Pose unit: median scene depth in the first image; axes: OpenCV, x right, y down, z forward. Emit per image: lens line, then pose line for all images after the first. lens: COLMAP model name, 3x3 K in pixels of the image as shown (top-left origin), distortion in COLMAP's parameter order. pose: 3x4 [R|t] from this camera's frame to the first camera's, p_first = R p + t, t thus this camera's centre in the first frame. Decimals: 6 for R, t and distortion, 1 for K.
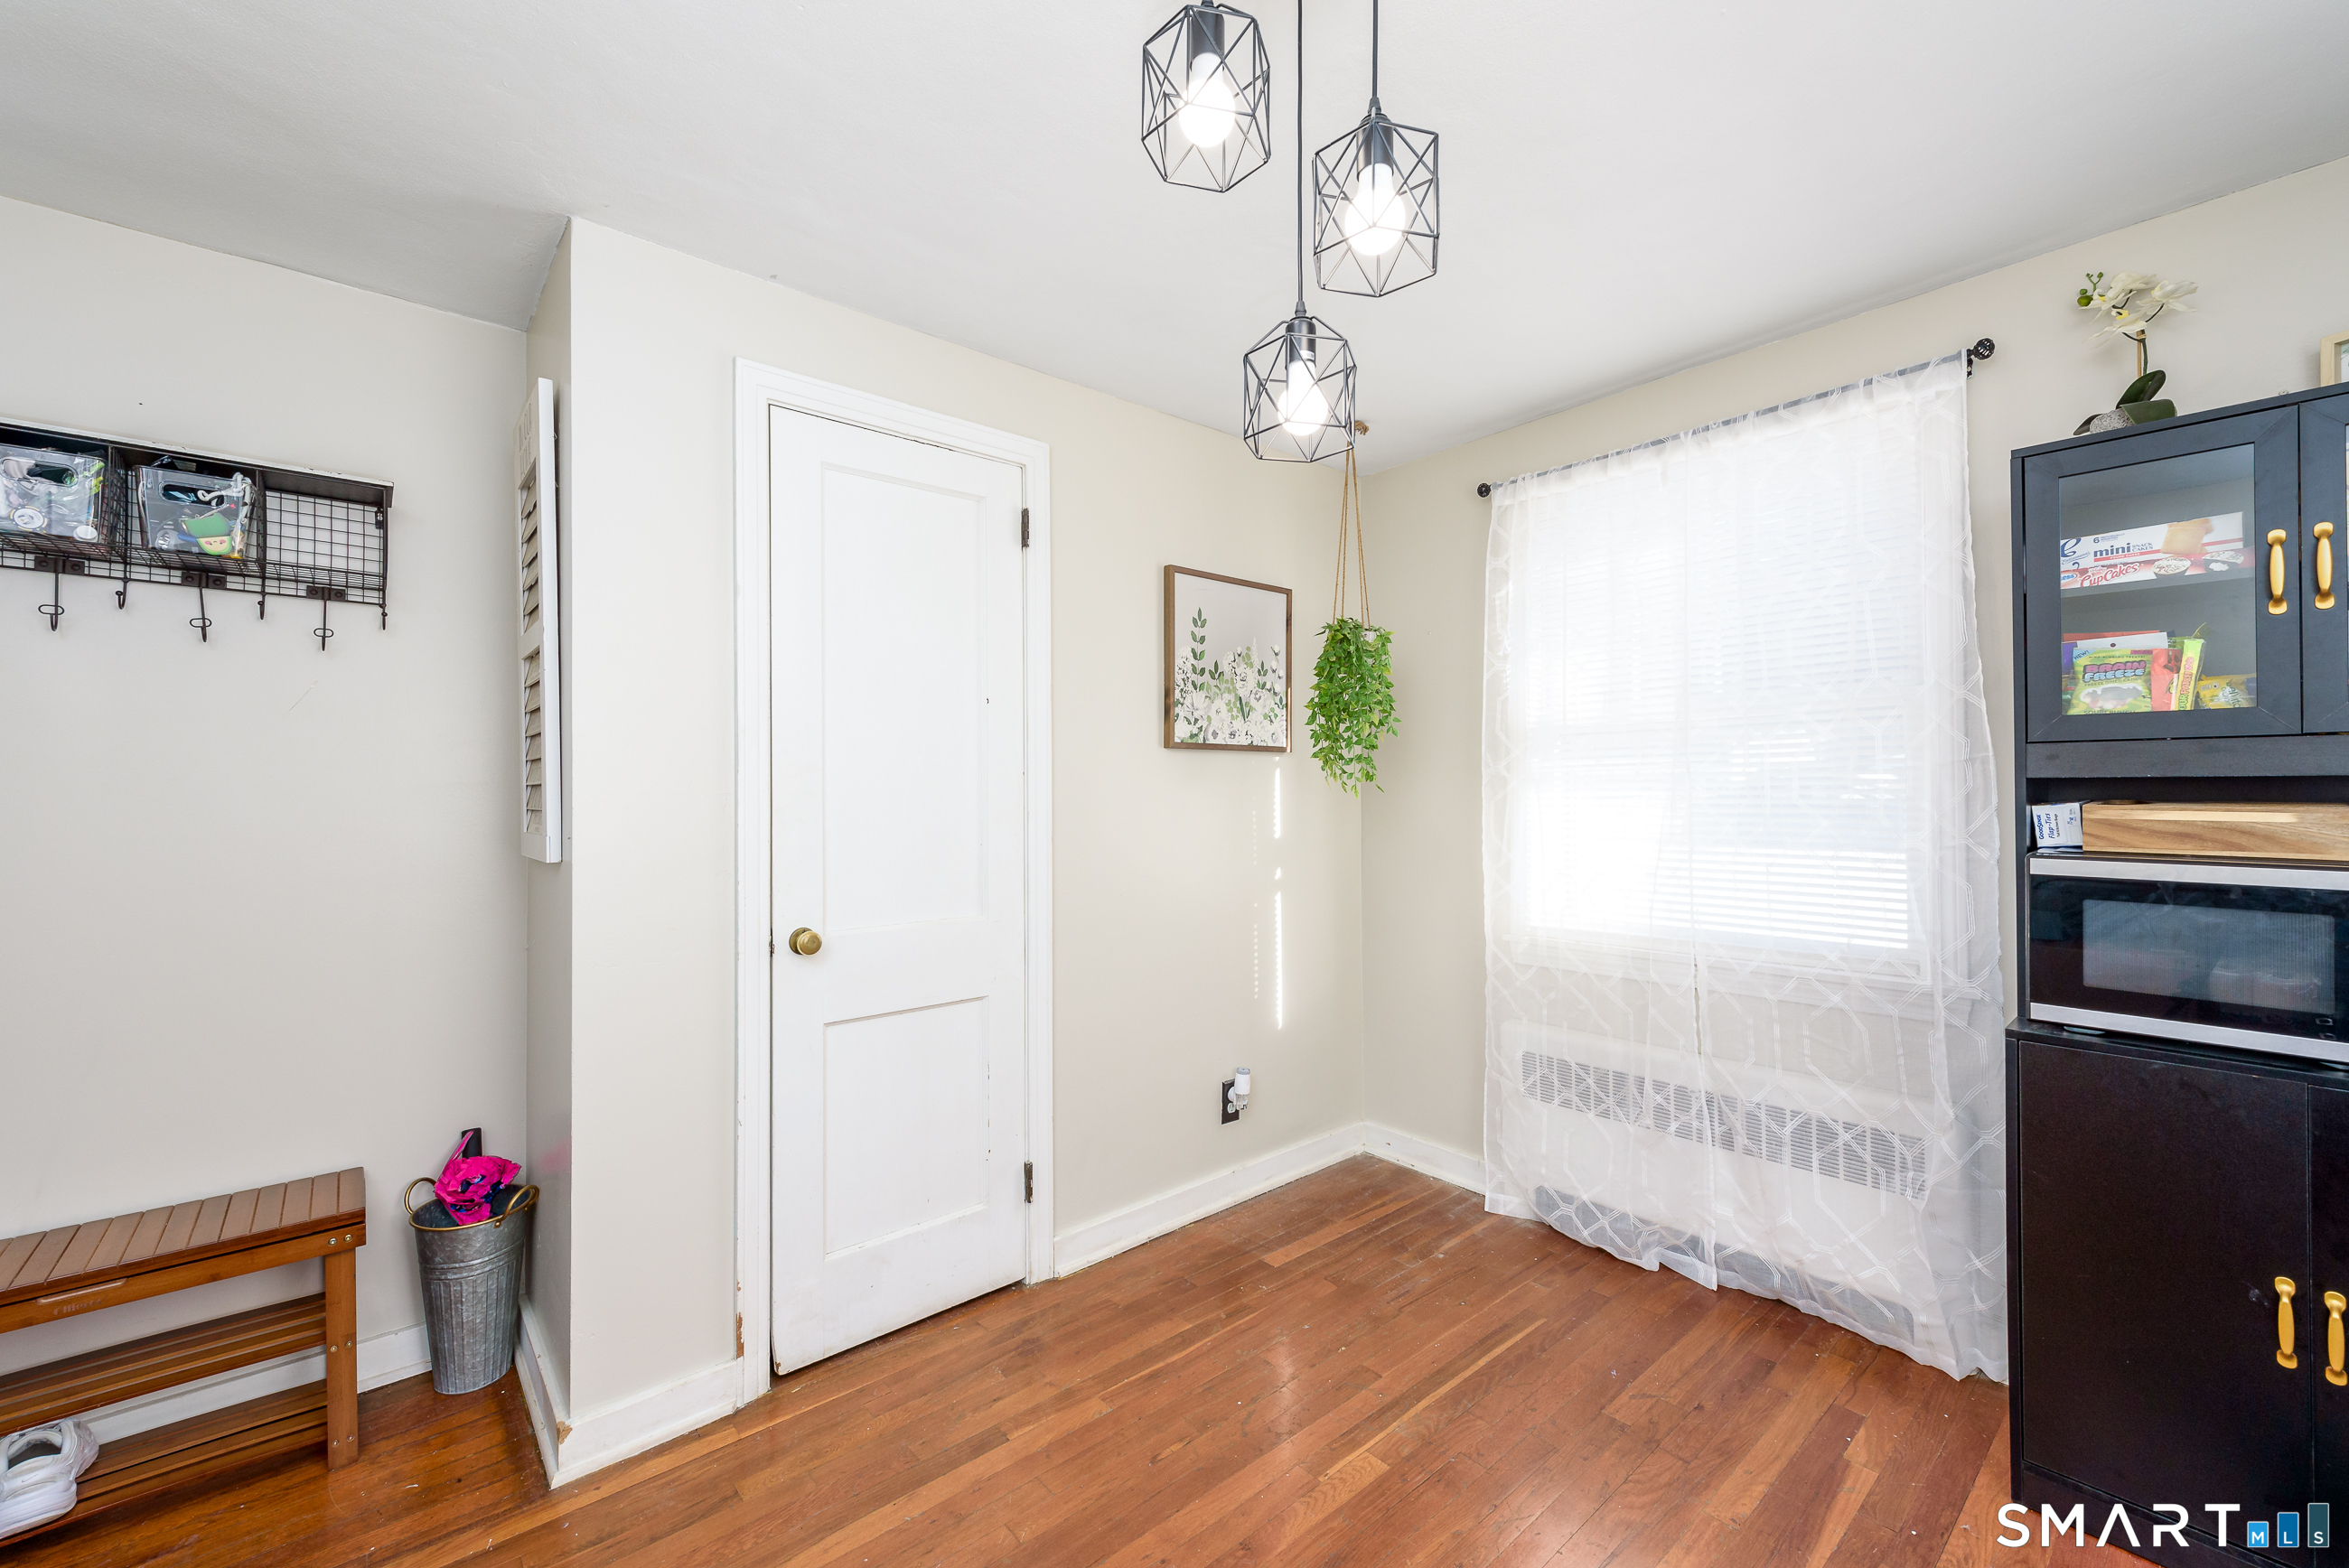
lens RADIAL K [[950.8, 0, 1161.5], [0, 950.8, 782.7], [0, 0, 1]] dist [0.015265, -0.007276]
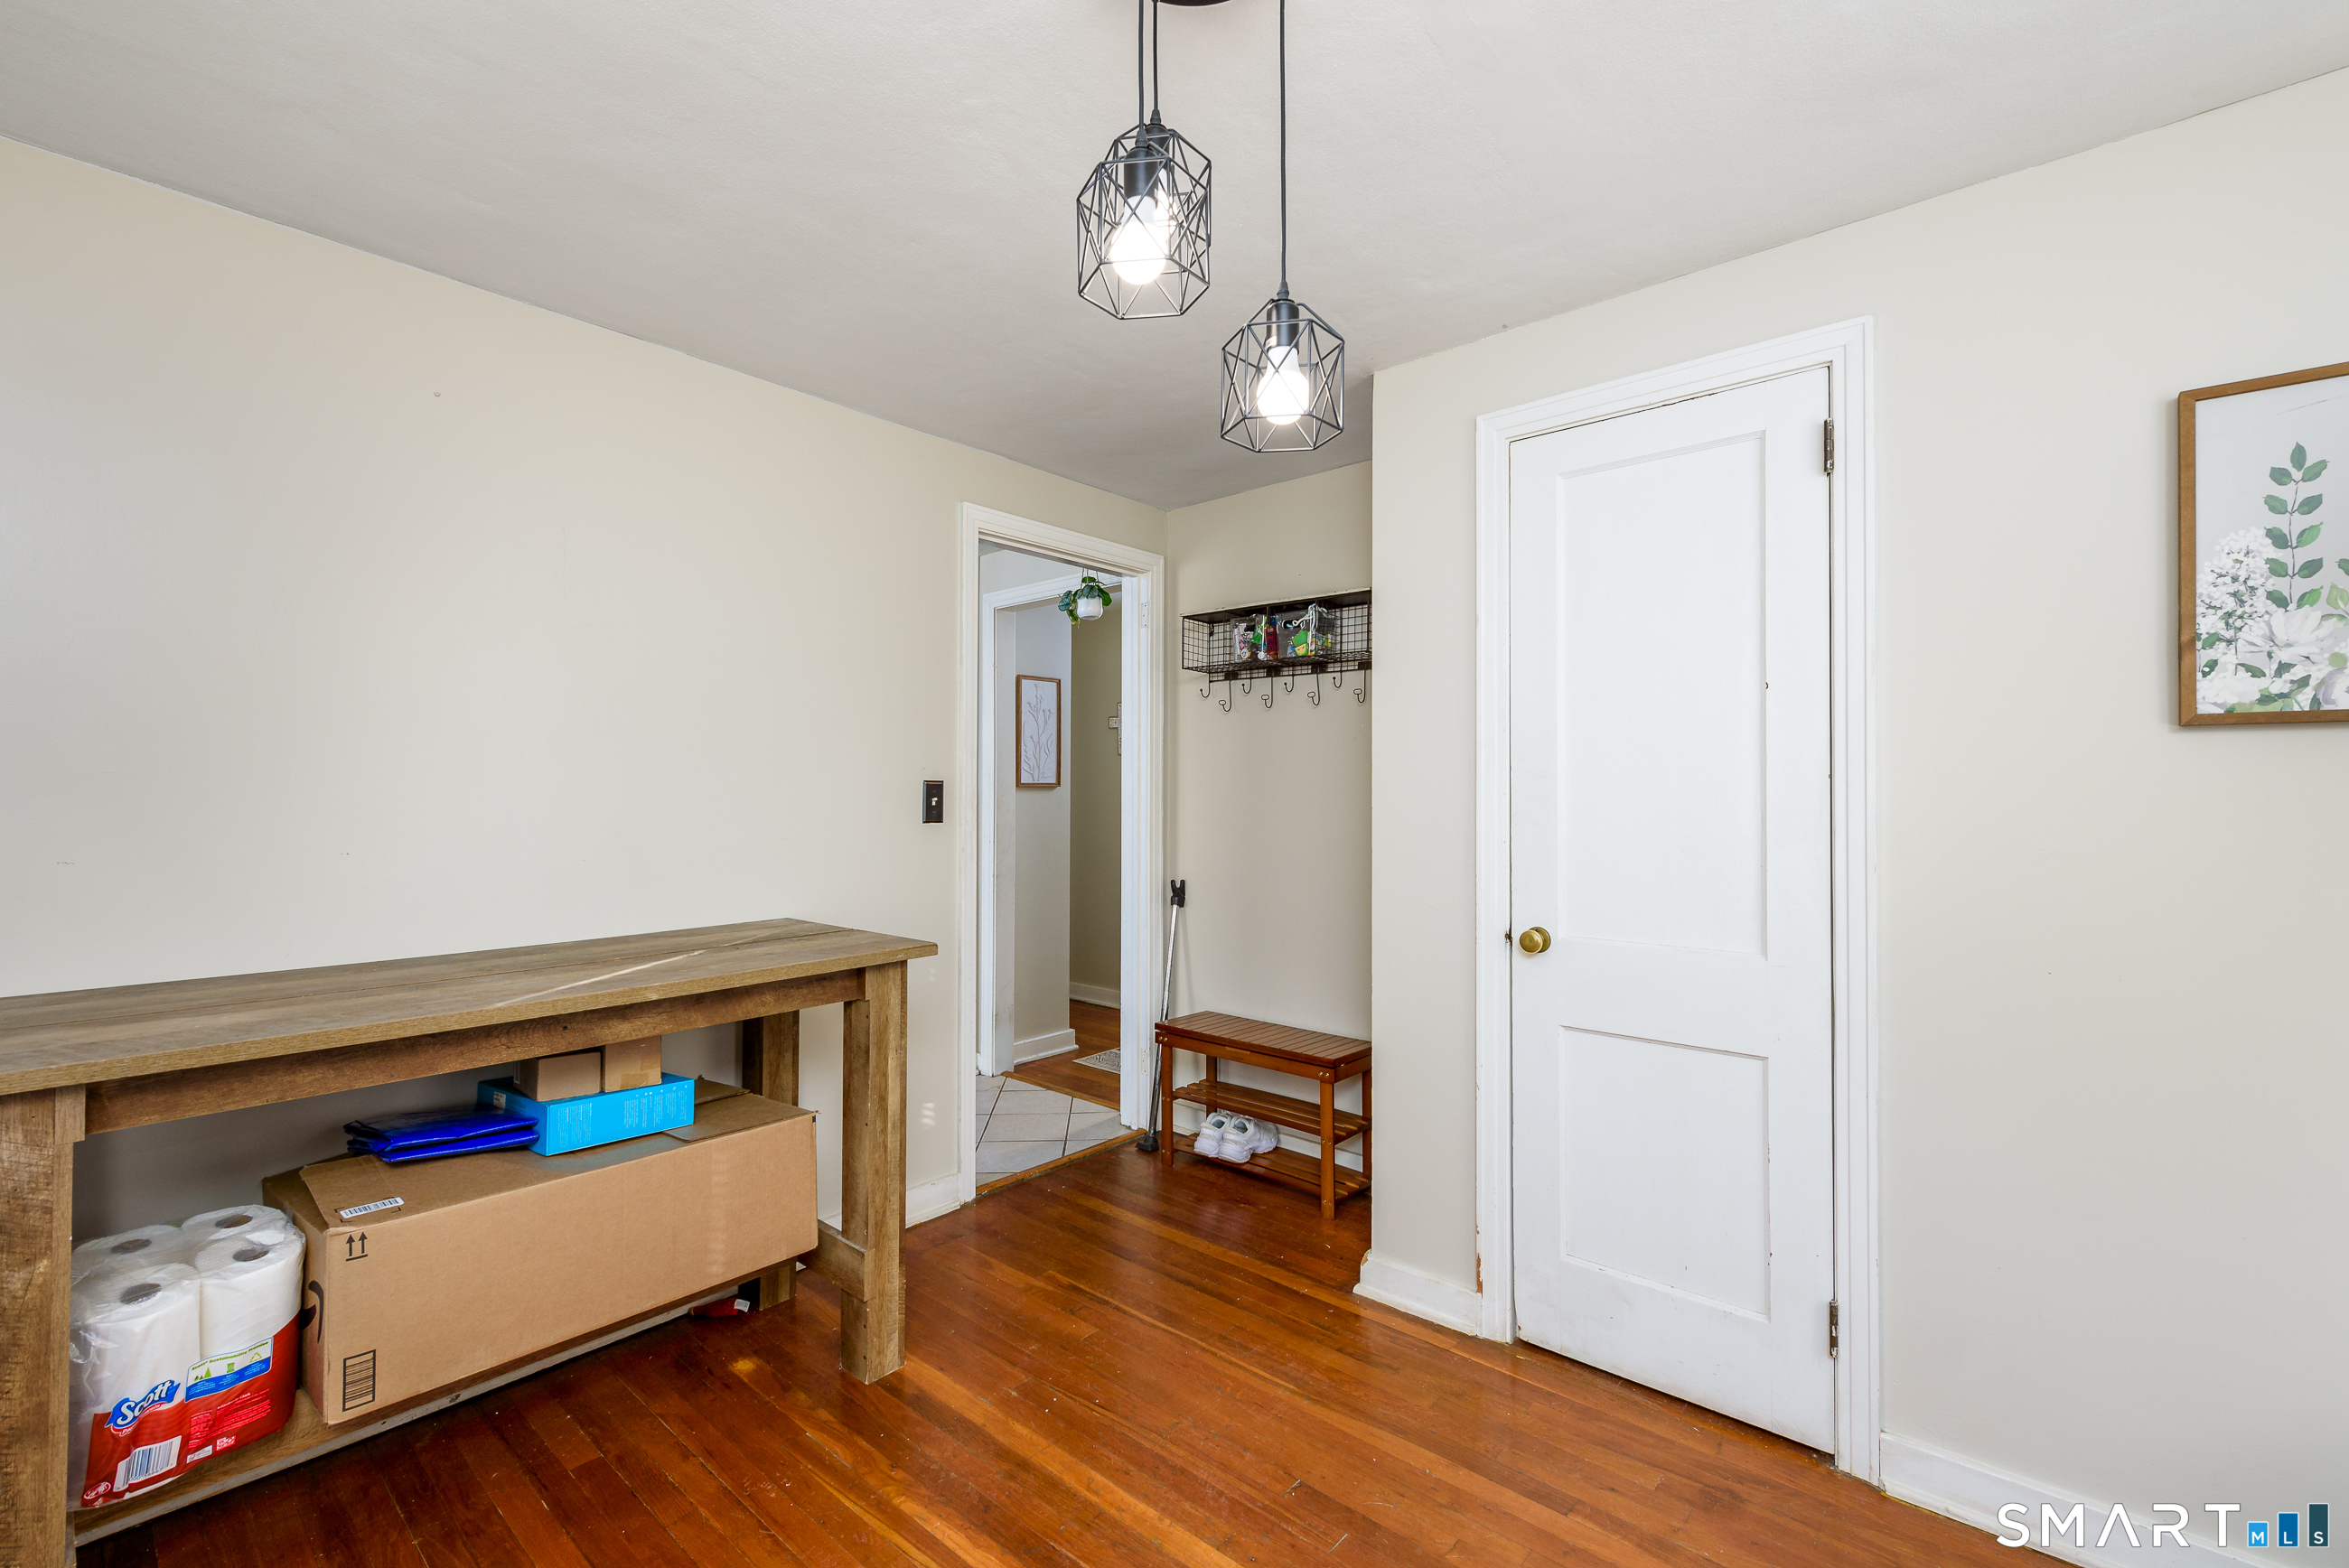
lens RADIAL K [[1028.5, 0, 1197.8], [0, 1028.5, 782.7], [0, 0, 1]] dist [-0.002539, -0.000138]
pose [[0.140537, -0.003401, -0.990070, 0.673043], [0.002311, 0.999993, -0.003107, -0.003843], [0.990073, -0.001851, 0.140543, 0.461607]]
